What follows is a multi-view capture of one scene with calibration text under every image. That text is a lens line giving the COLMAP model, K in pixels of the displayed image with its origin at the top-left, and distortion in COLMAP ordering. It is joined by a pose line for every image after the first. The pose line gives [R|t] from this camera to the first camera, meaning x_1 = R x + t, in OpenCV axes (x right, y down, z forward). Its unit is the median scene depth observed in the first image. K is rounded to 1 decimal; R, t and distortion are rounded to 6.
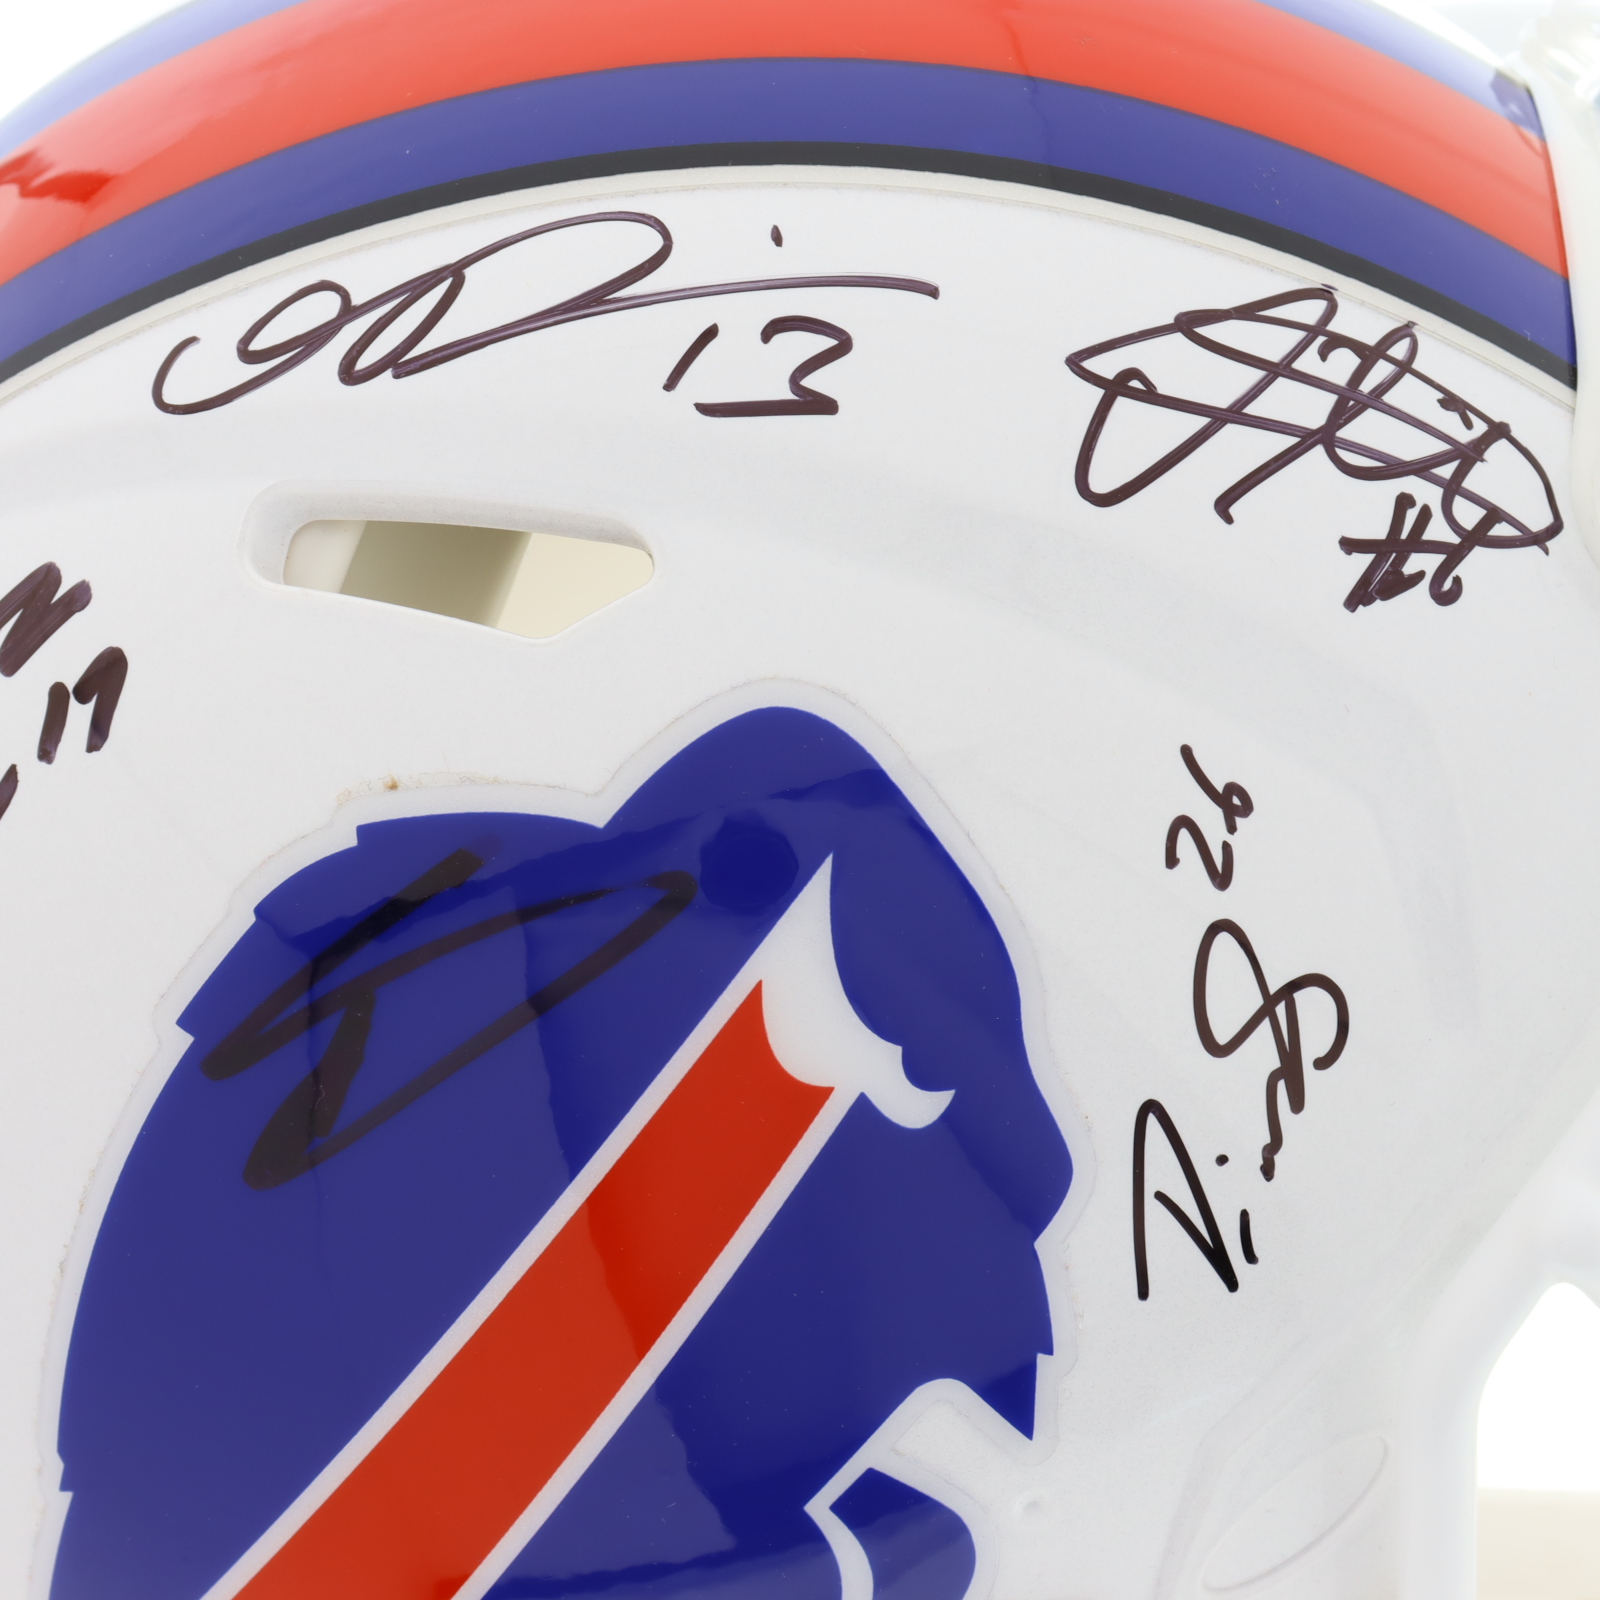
lens RADIAL K [[3732.0, 0, 800.0], [0, 3732.0, 800.0], [0, 0, 1]] dist [0.086953, -0.268518]
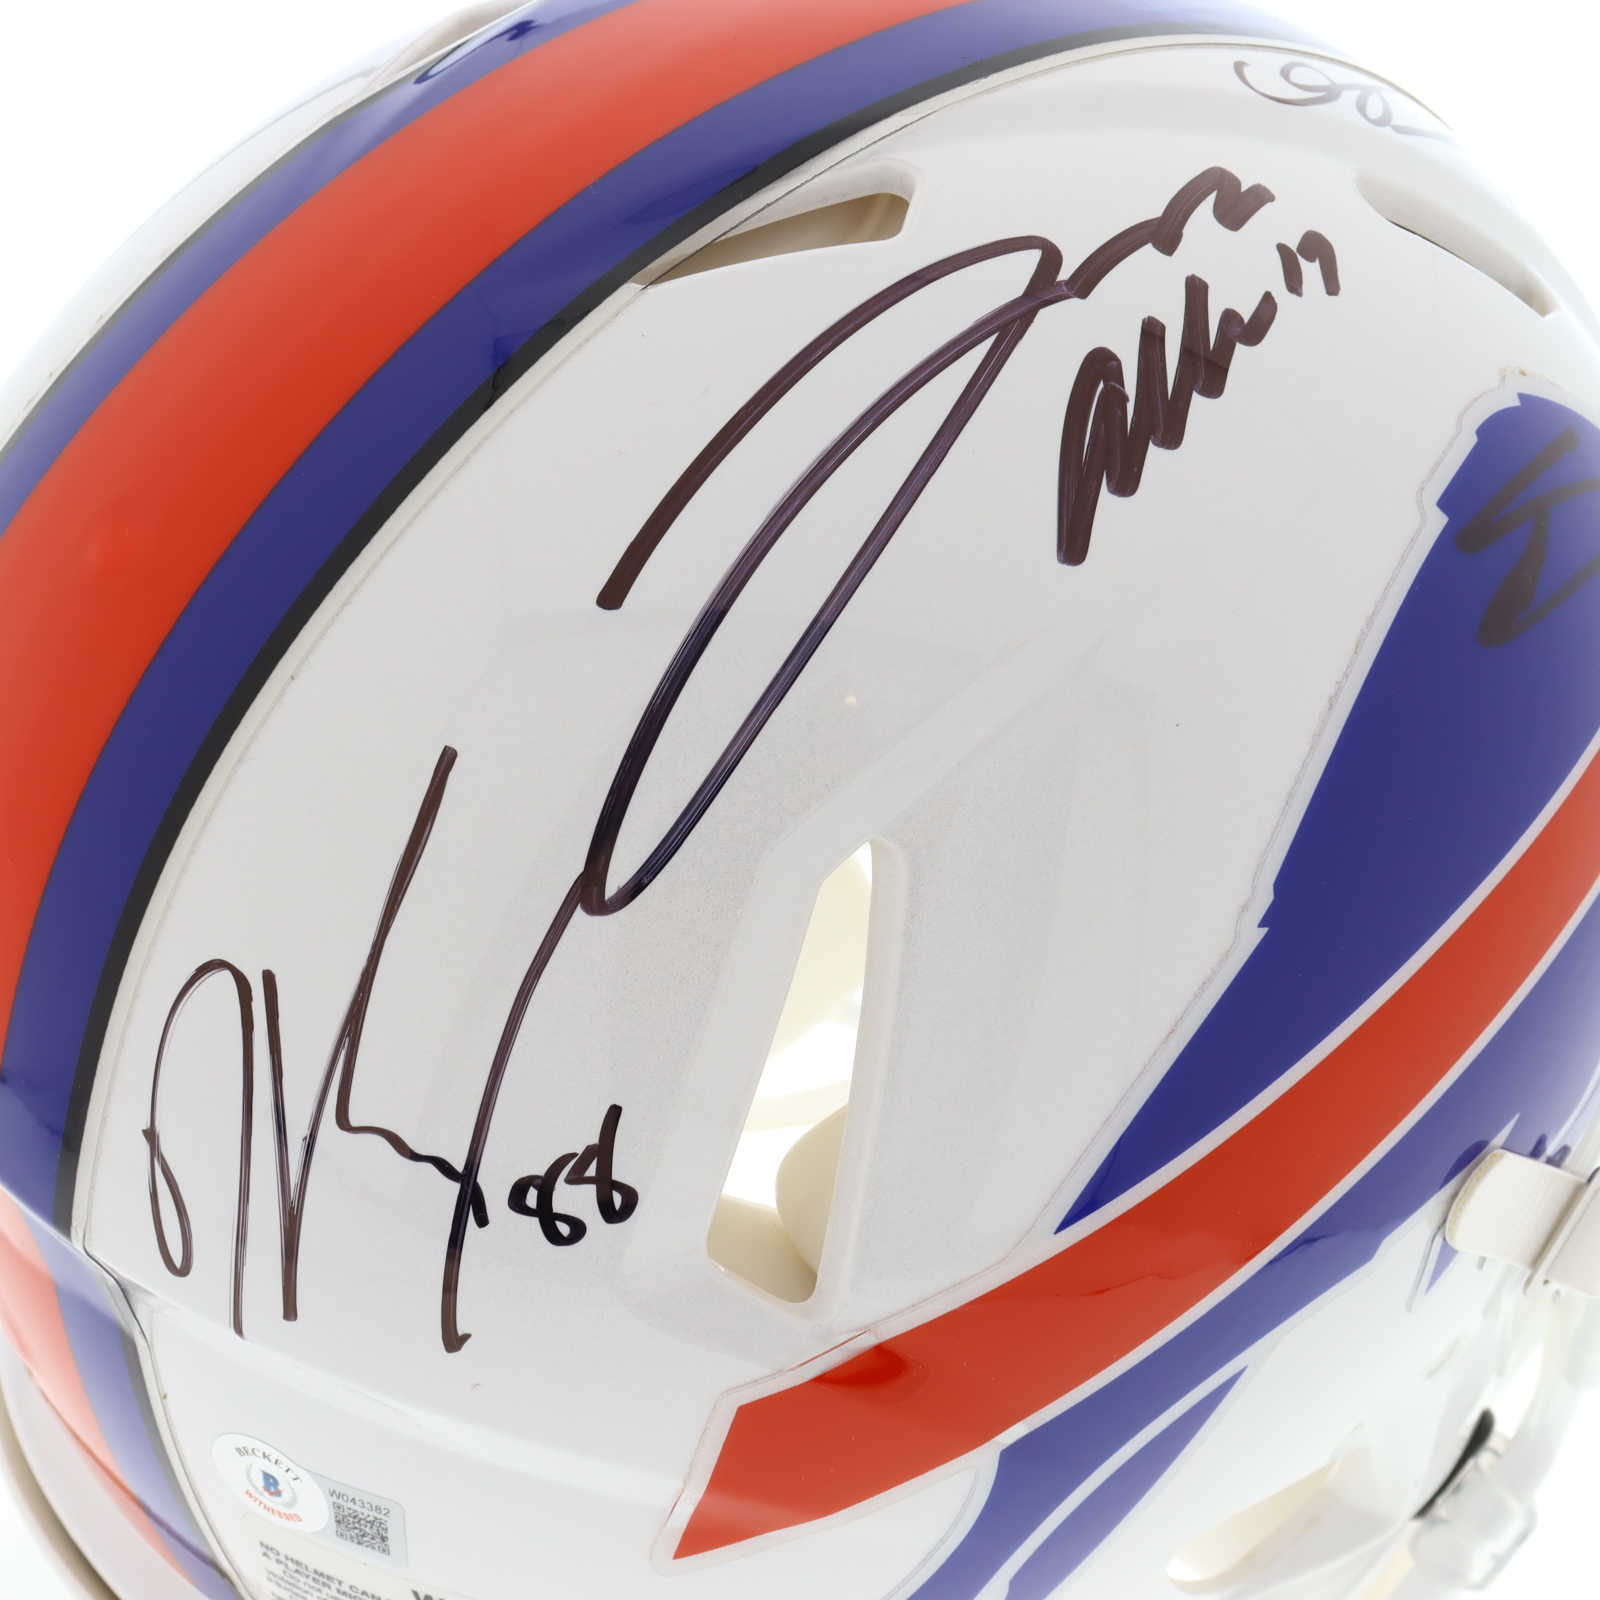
lens RADIAL K [[2532.2, 0, 800.0], [0, 2532.2, 800.0], [0, 0, 1]] dist [-0.067046, -0.045245]
pose [[0.581069, 0.206617, 0.787191, -0.908791], [0.081127, 0.947715, -0.308634, 0.385320], [-0.809801, 0.243200, 0.533925, 0.744643]]
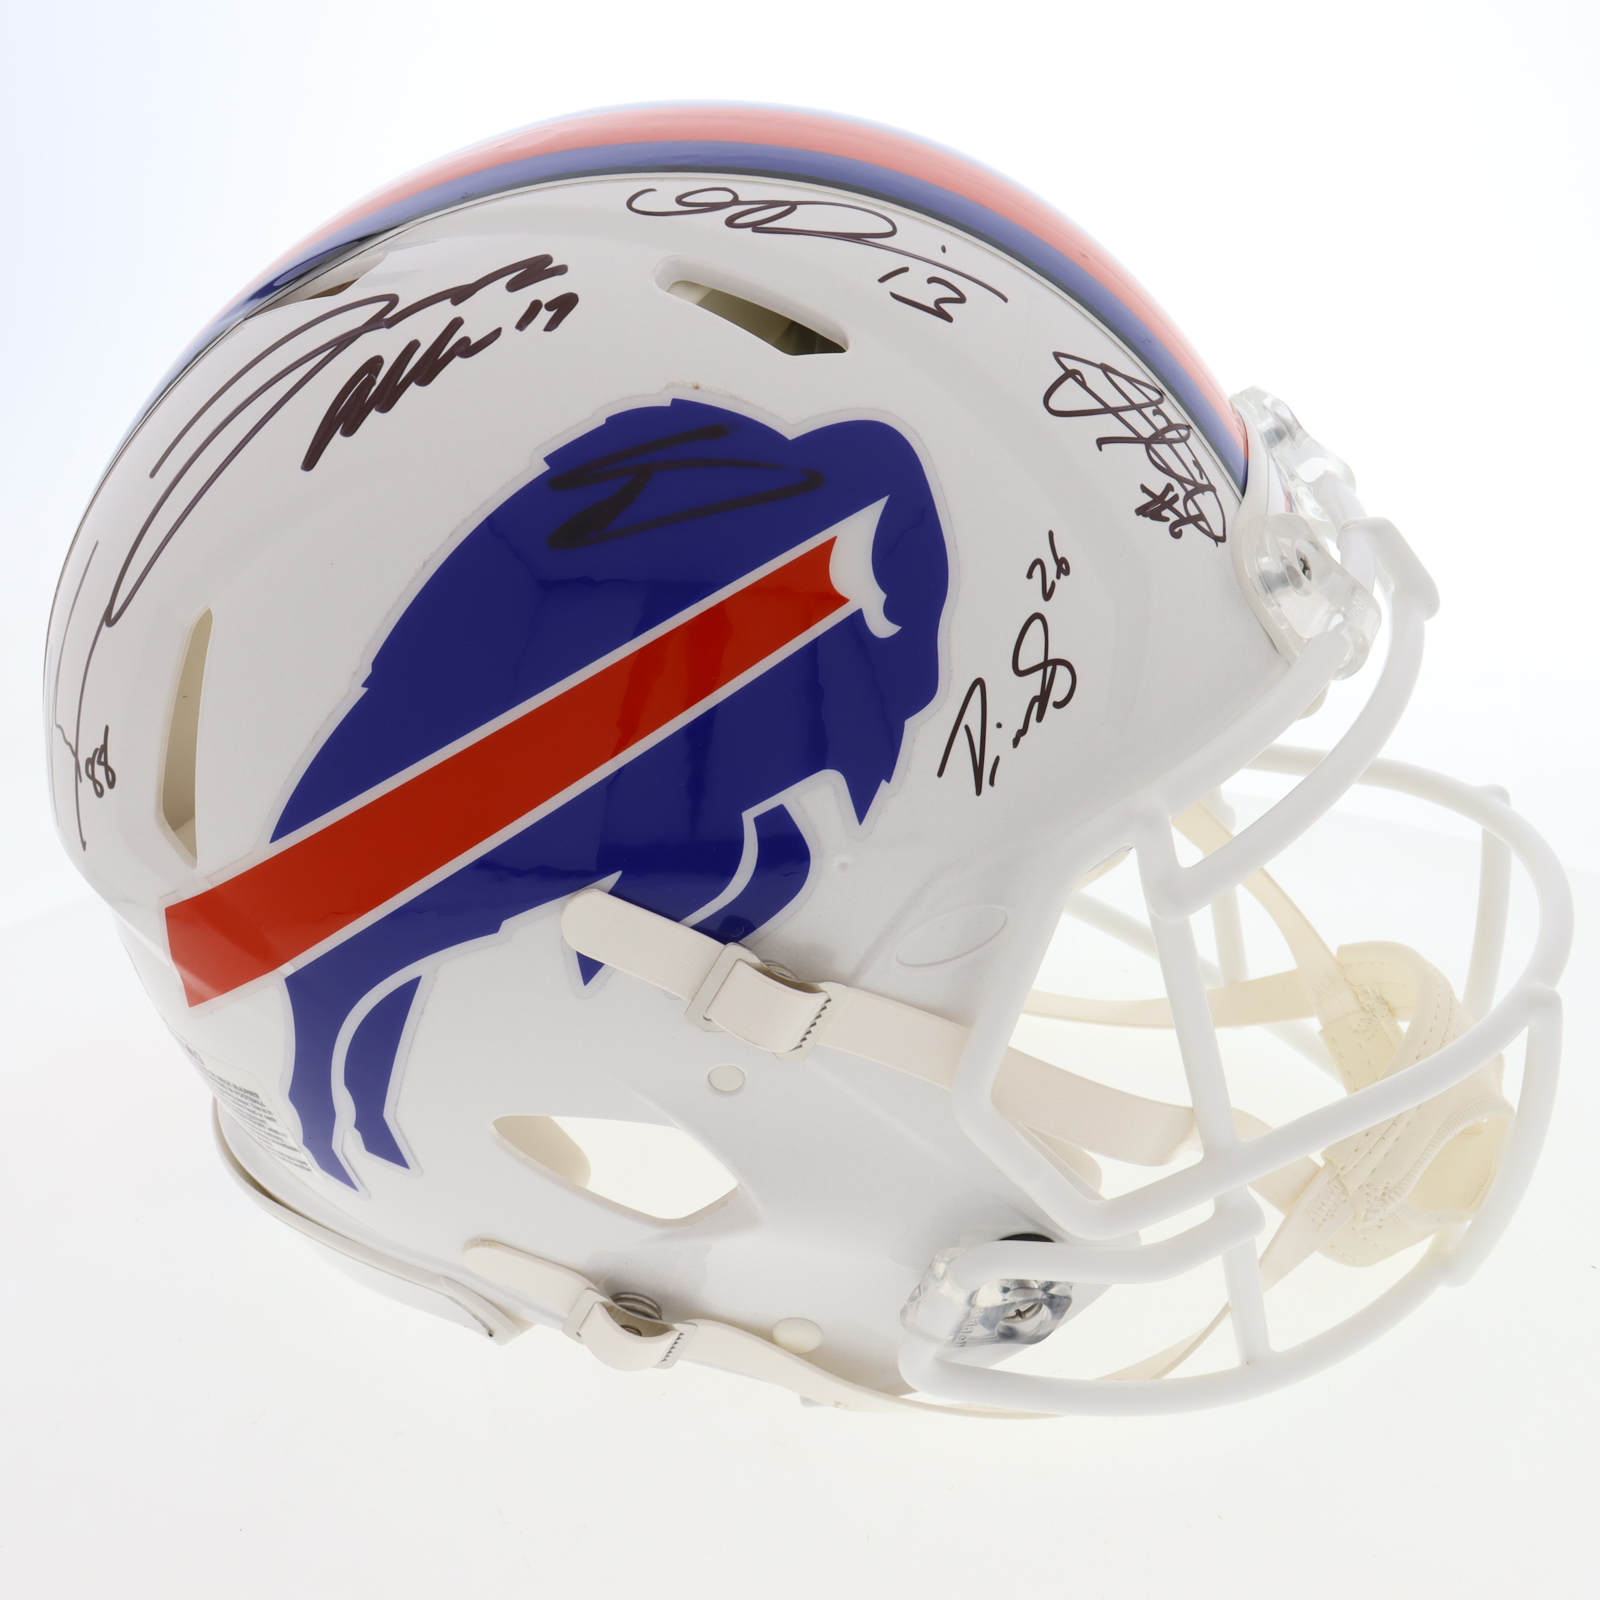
lens RADIAL K [[2532.2, 0, 800.0], [0, 2532.2, 800.0], [0, 0, 1]] dist [-0.067046, -0.045245]
pose [[0.914805, 0.379132, 0.139250, -0.158731], [-0.337321, 0.906793, -0.252867, 0.509889], [-0.222141, 0.184352, 0.957428, -0.272195]]
